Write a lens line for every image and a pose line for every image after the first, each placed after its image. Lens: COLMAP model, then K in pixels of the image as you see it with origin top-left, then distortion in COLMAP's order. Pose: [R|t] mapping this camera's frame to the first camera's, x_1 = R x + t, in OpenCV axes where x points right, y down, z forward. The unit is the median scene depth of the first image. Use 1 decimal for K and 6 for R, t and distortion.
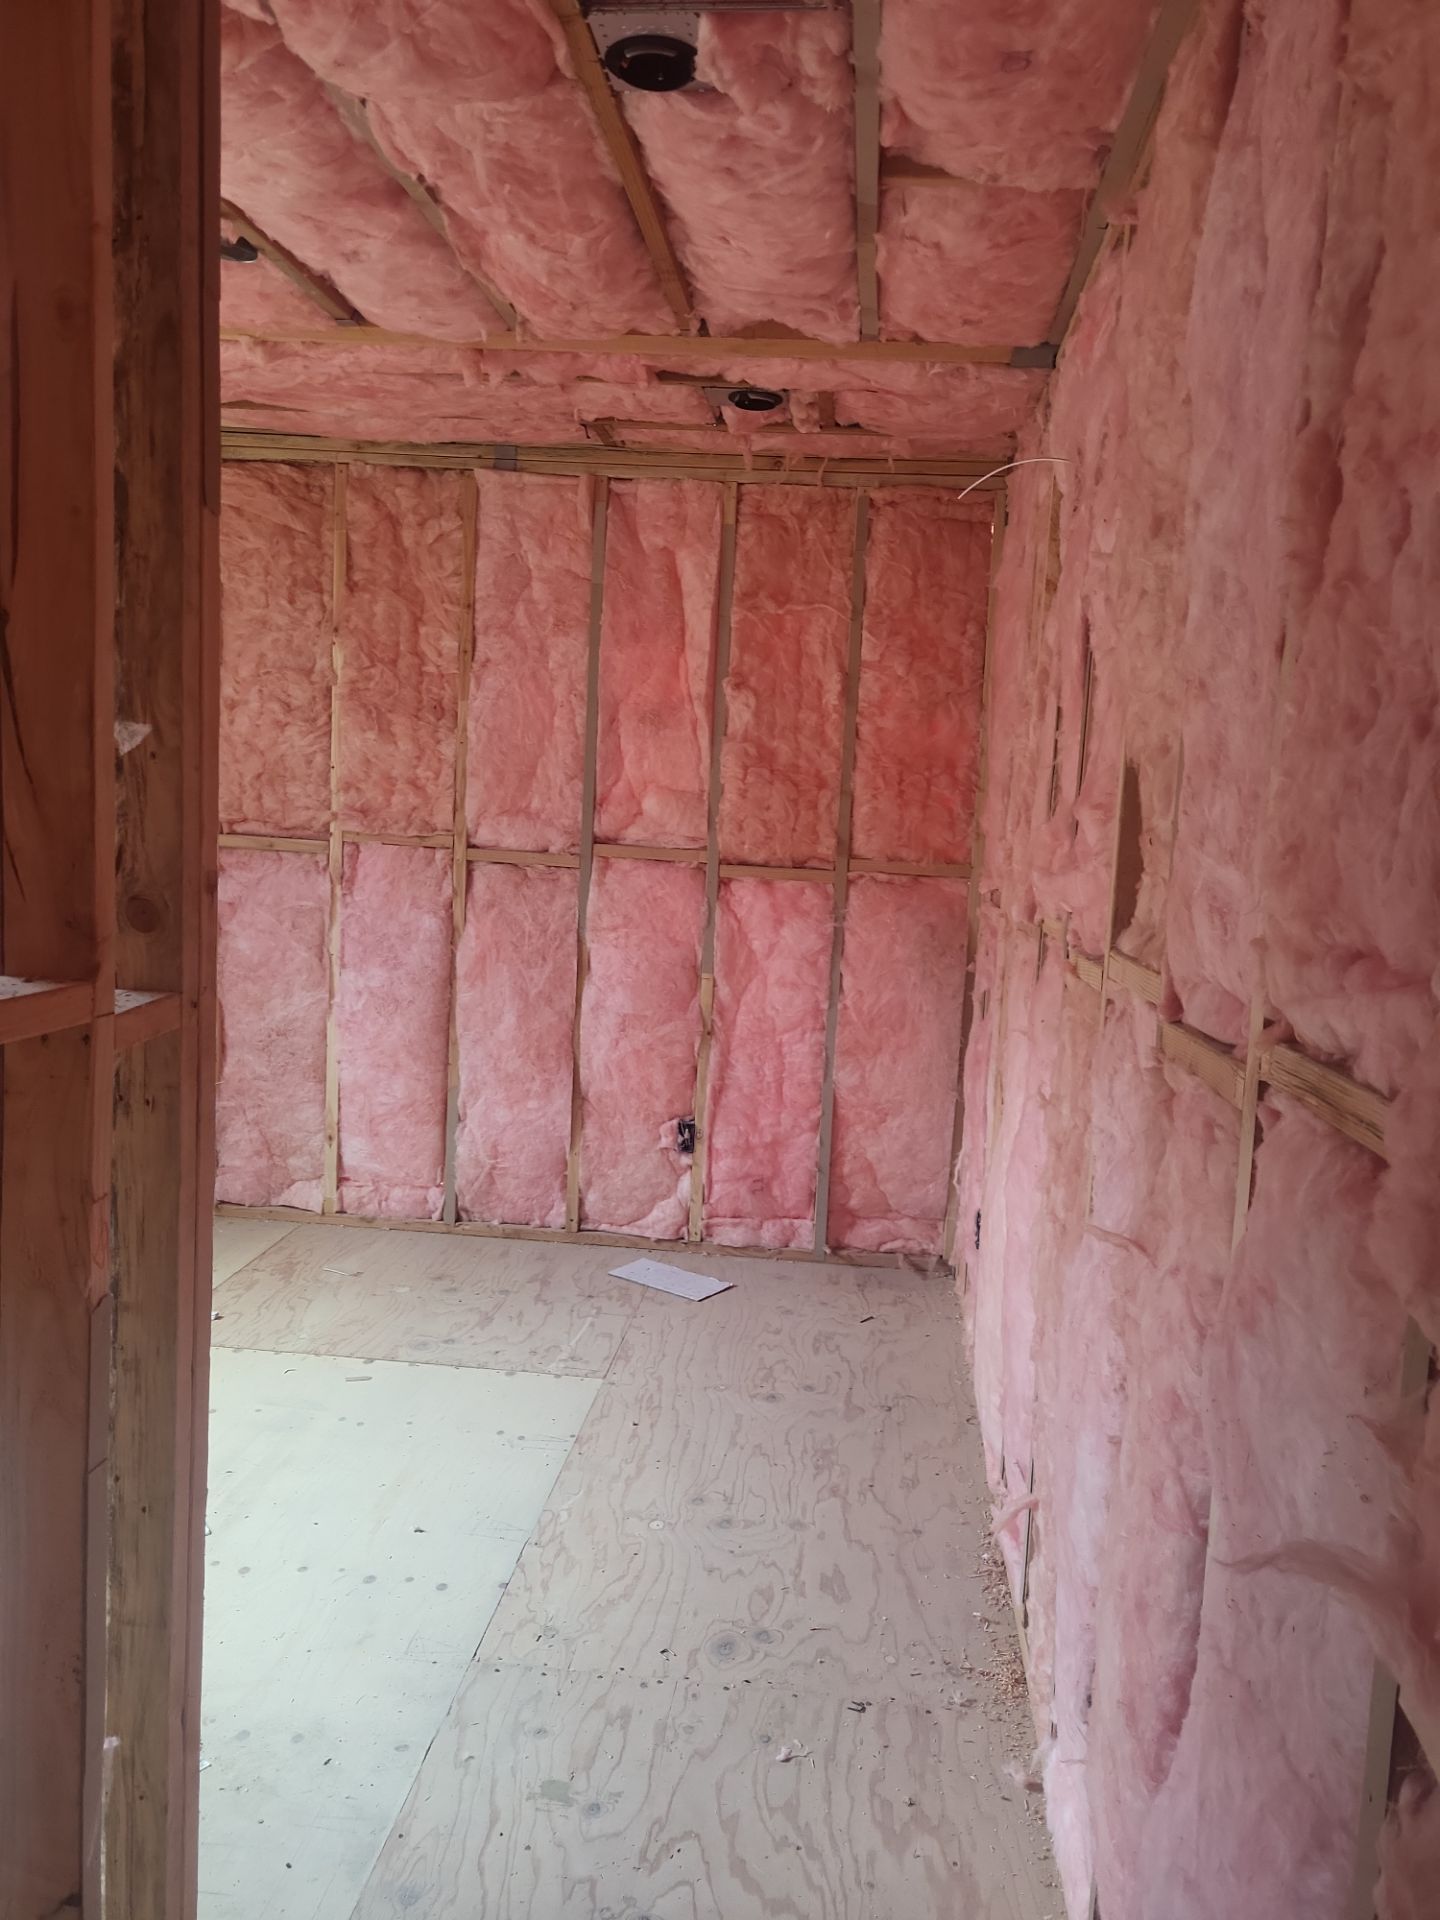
lens RADIAL K [[1447.0, 0, 725.8], [0, 1447.0, 960.2], [0, 0, 1]] dist [0.050945, -0.034226]
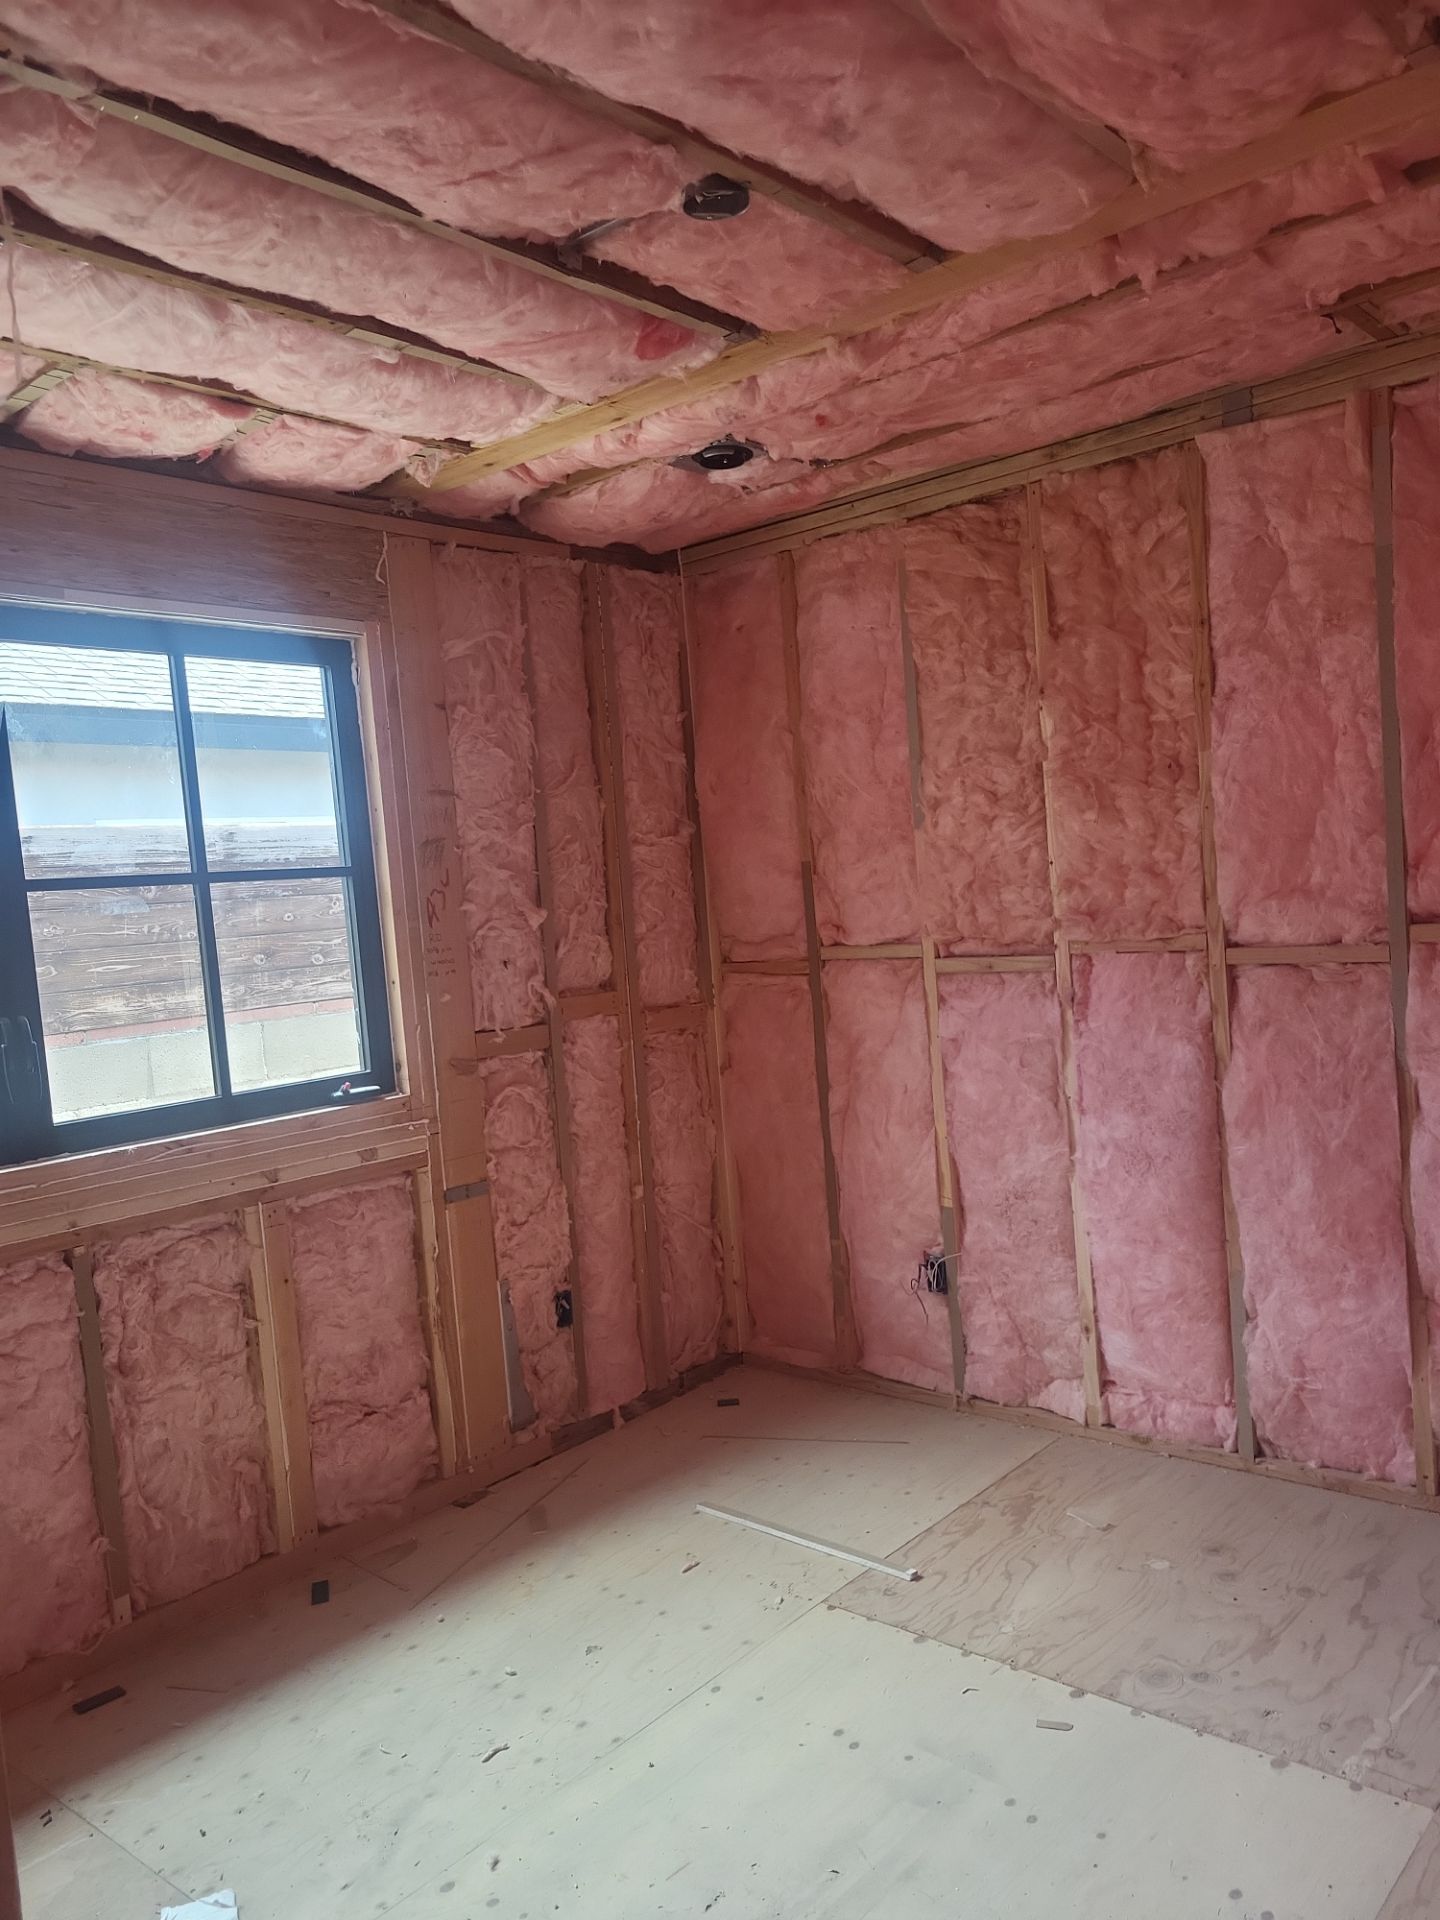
lens RADIAL K [[1447.0, 0, 762.8], [0, 1447.0, 1005.4], [0, 0, 1]] dist [0.050945, -0.034226]
pose [[0.818410, -0.070625, -0.570278, 0.048173], [0.055283, 0.997492, -0.044195, -0.029087], [0.571969, 0.004643, 0.820262, 0.263177]]
